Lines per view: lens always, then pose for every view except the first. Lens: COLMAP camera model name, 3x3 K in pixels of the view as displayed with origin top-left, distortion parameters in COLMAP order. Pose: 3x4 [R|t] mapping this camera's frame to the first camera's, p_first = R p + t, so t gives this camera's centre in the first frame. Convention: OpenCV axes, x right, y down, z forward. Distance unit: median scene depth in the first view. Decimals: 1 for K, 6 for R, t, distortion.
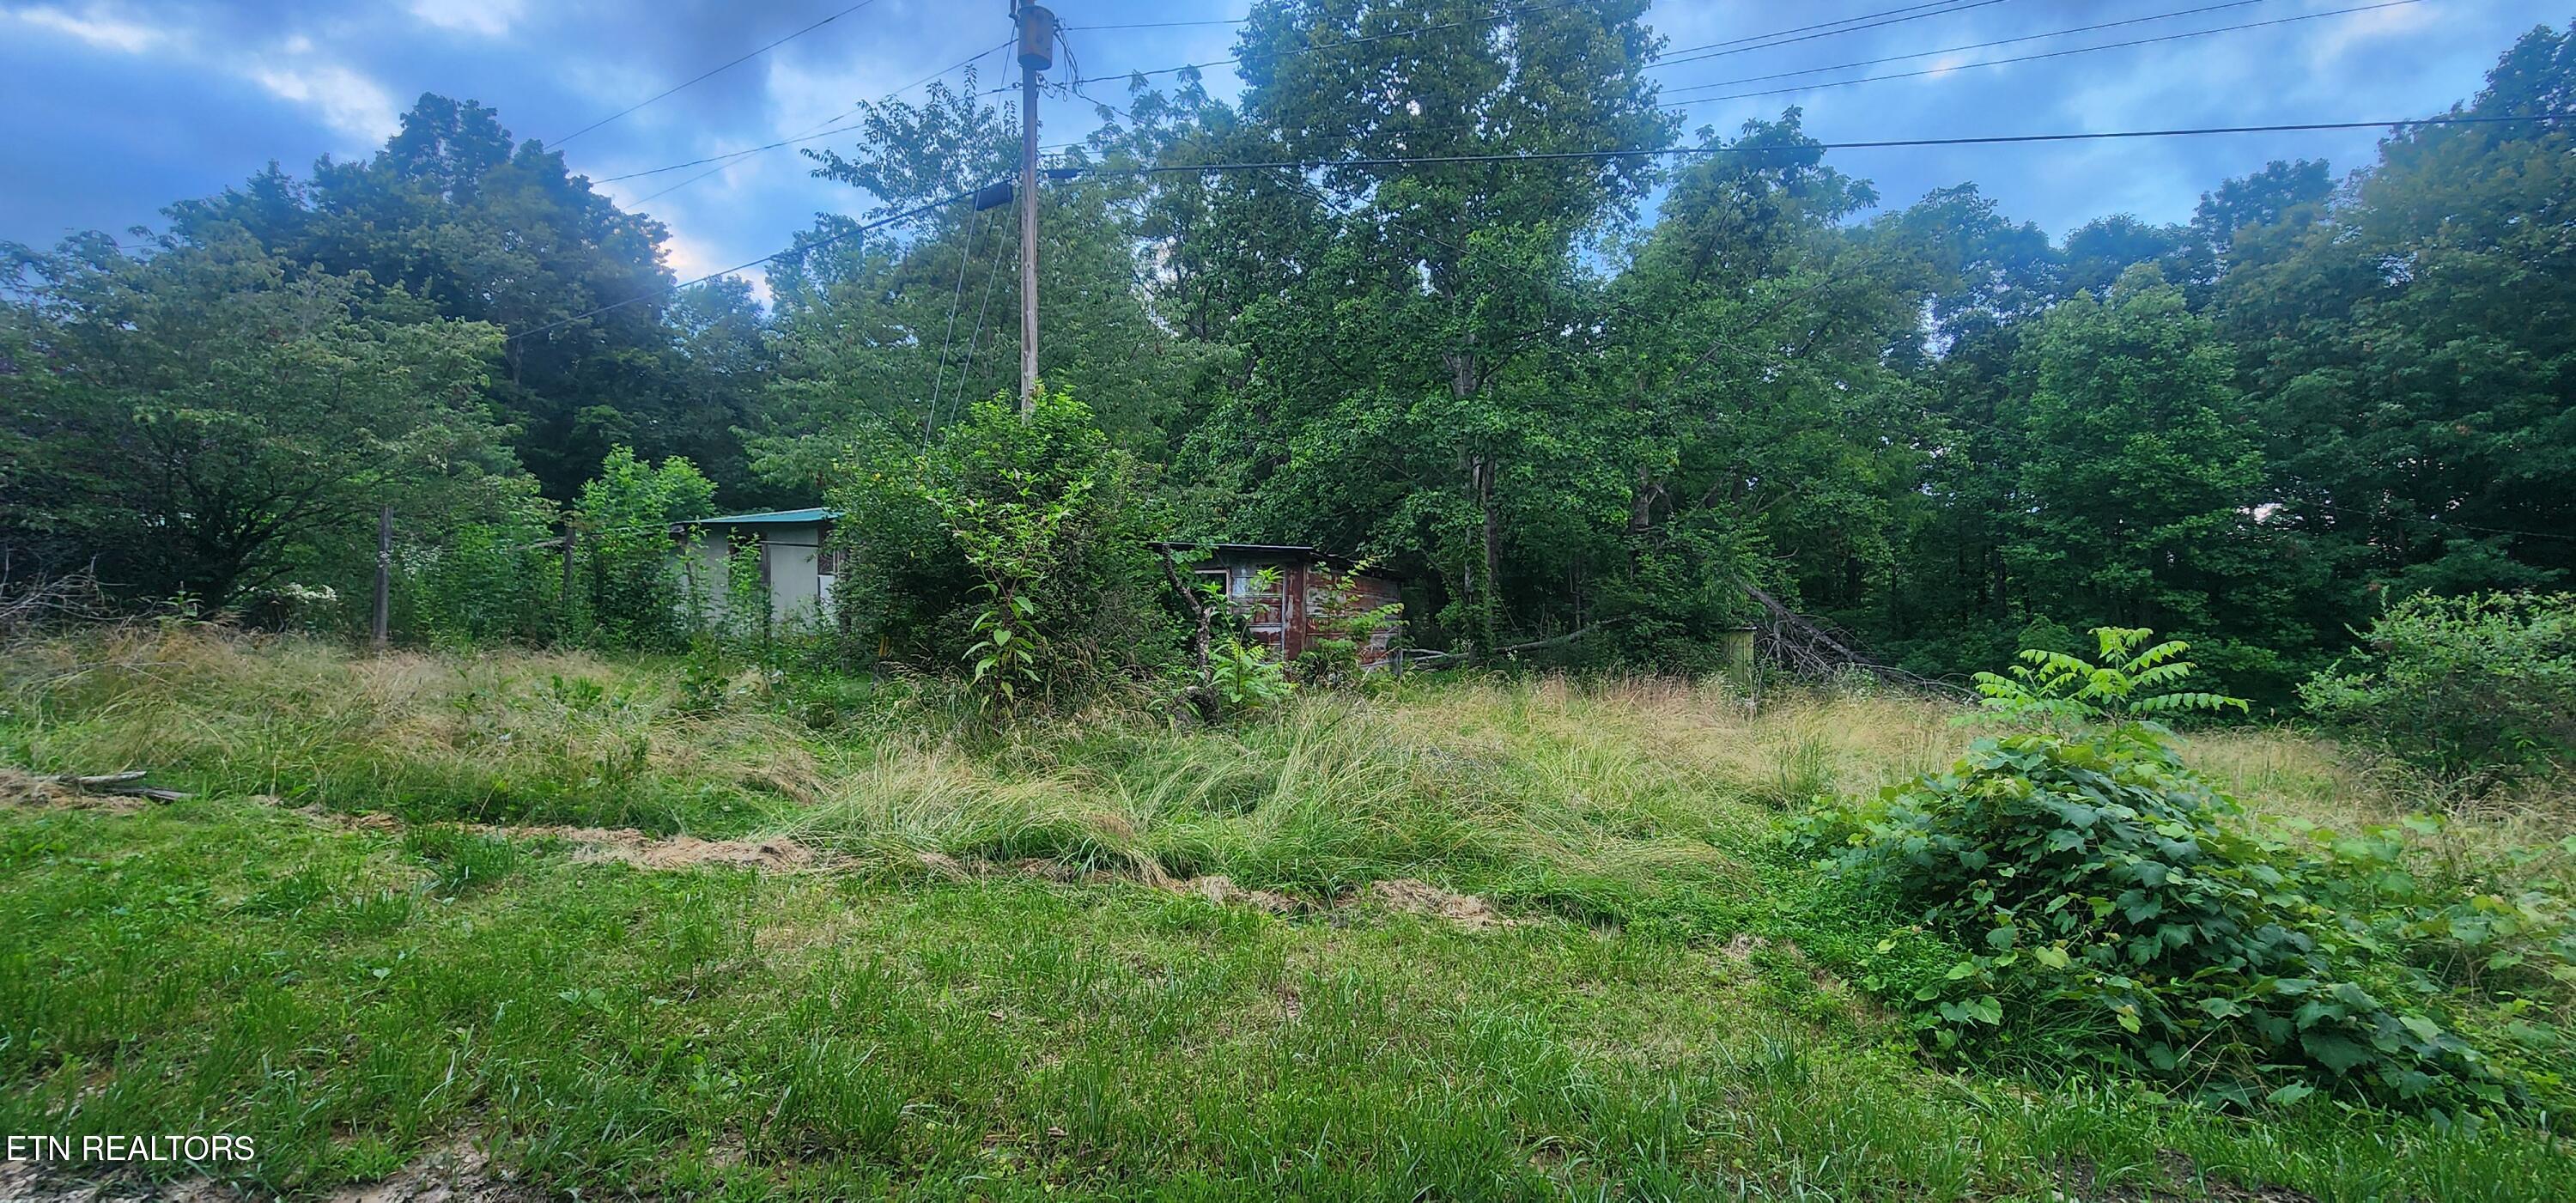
lens RADIAL K [[1045.5, 0, 1283.0], [0, 1045.5, 600.7], [0, 0, 1]] dist [-0.008689, 0.000673]
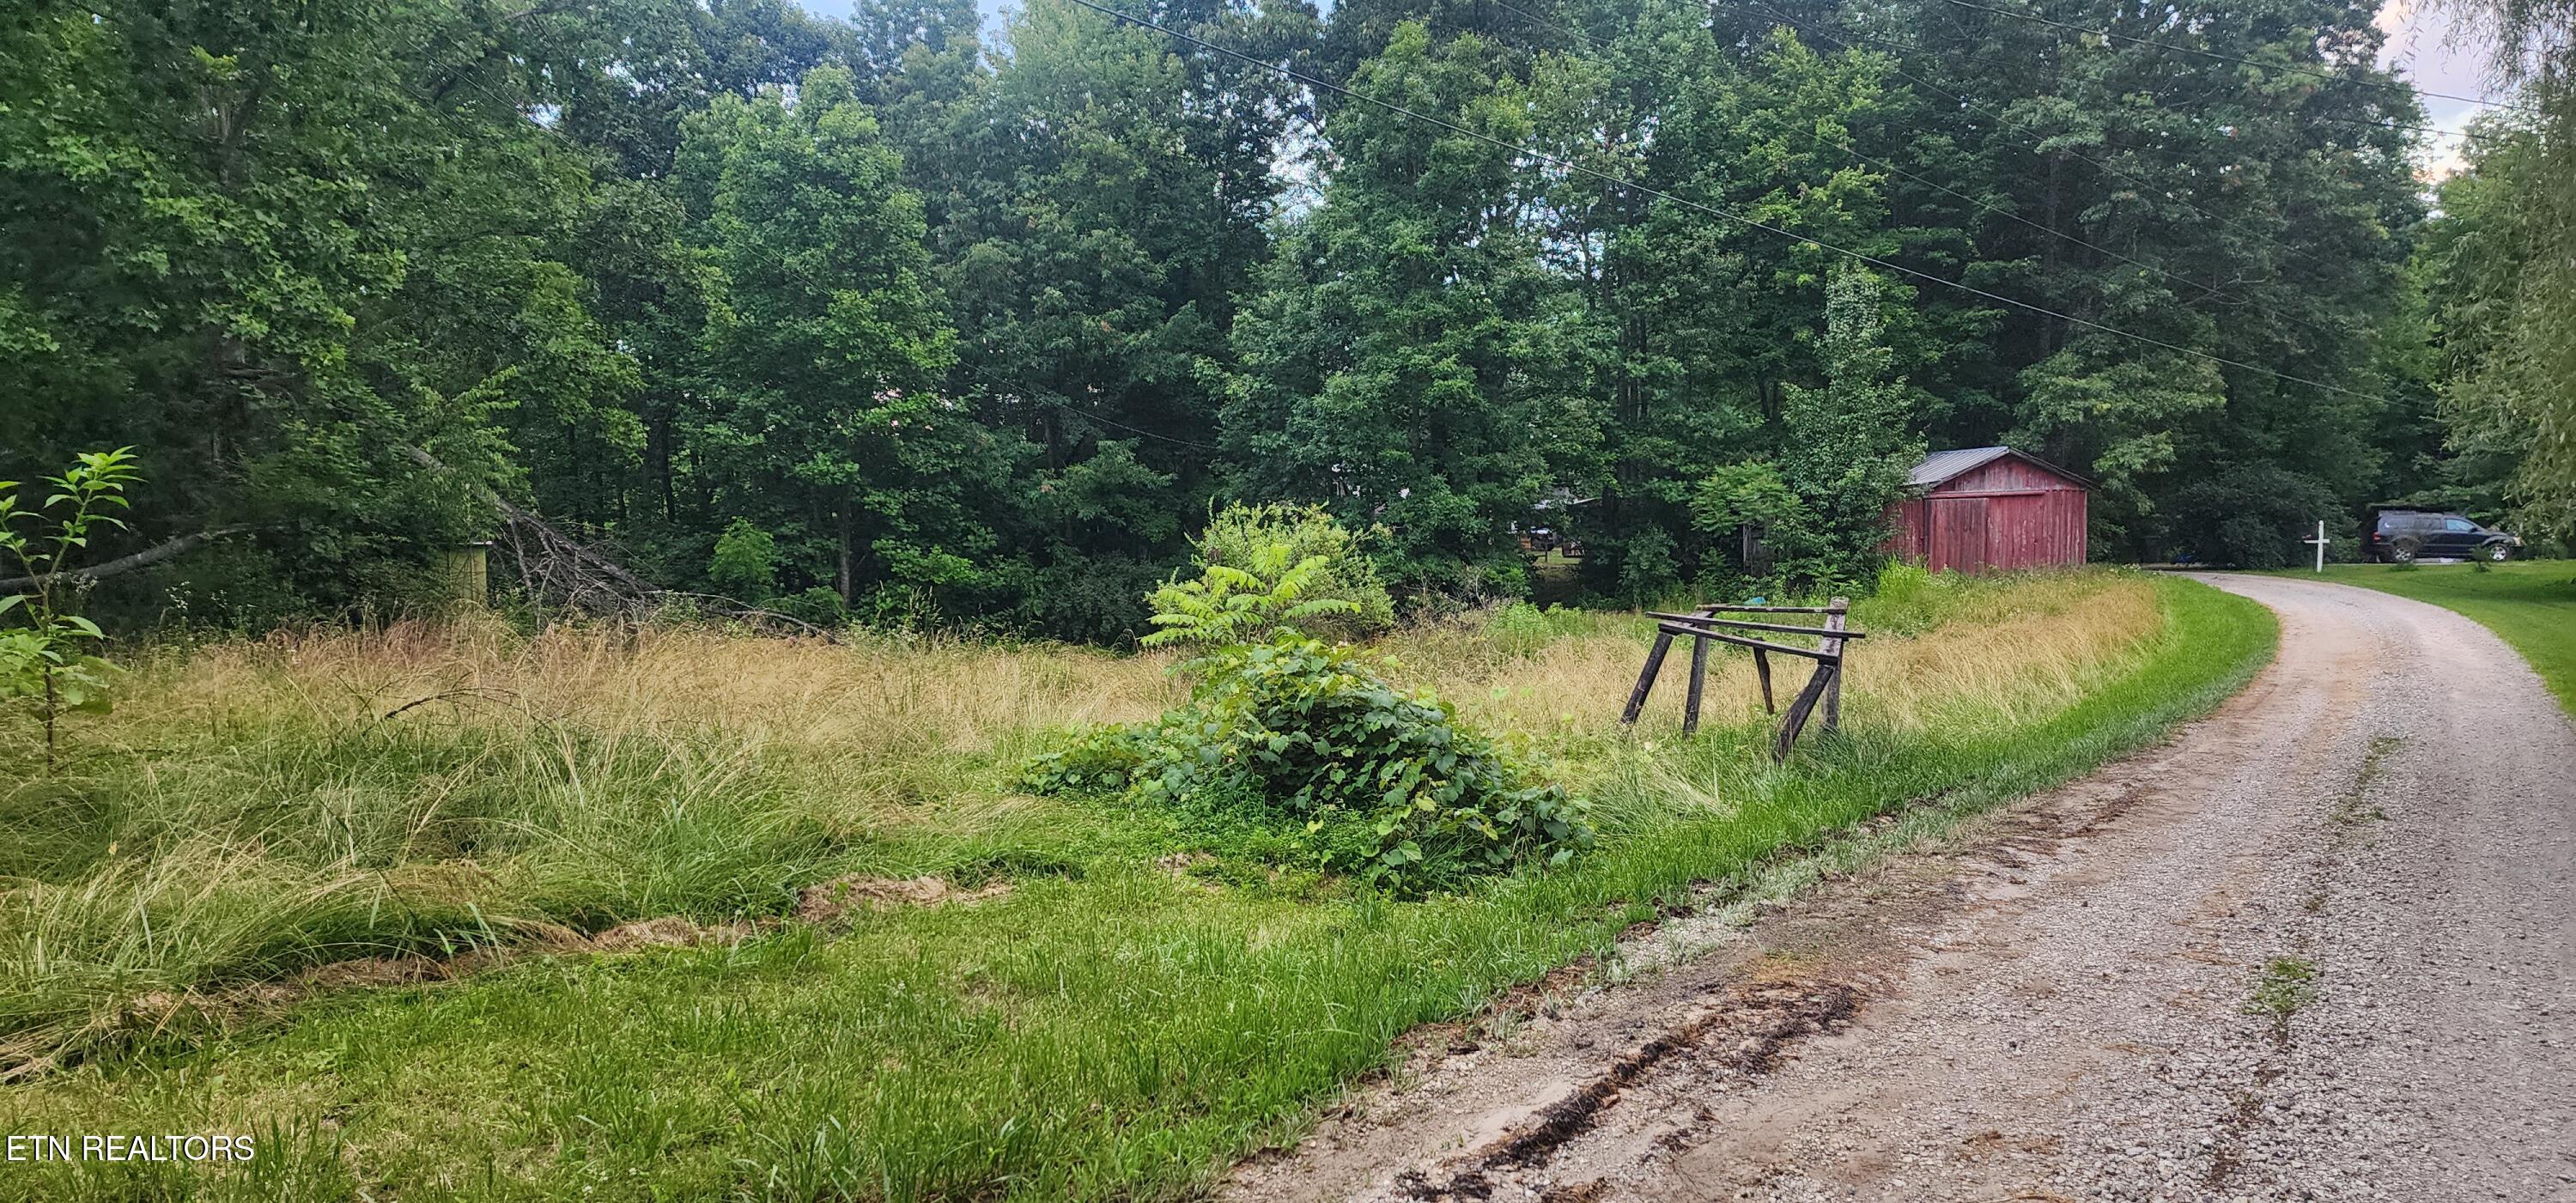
lens RADIAL K [[1665.9, 0, 1351.5], [0, 1665.9, 634.5], [0, 0, 1]] dist [0.064006, -0.060684]
pose [[0.502477, -0.062696, 0.862315, -0.105972], [-0.010112, 0.996873, 0.078371, -0.002653], [-0.864532, -0.048099, 0.500271, 0.005828]]
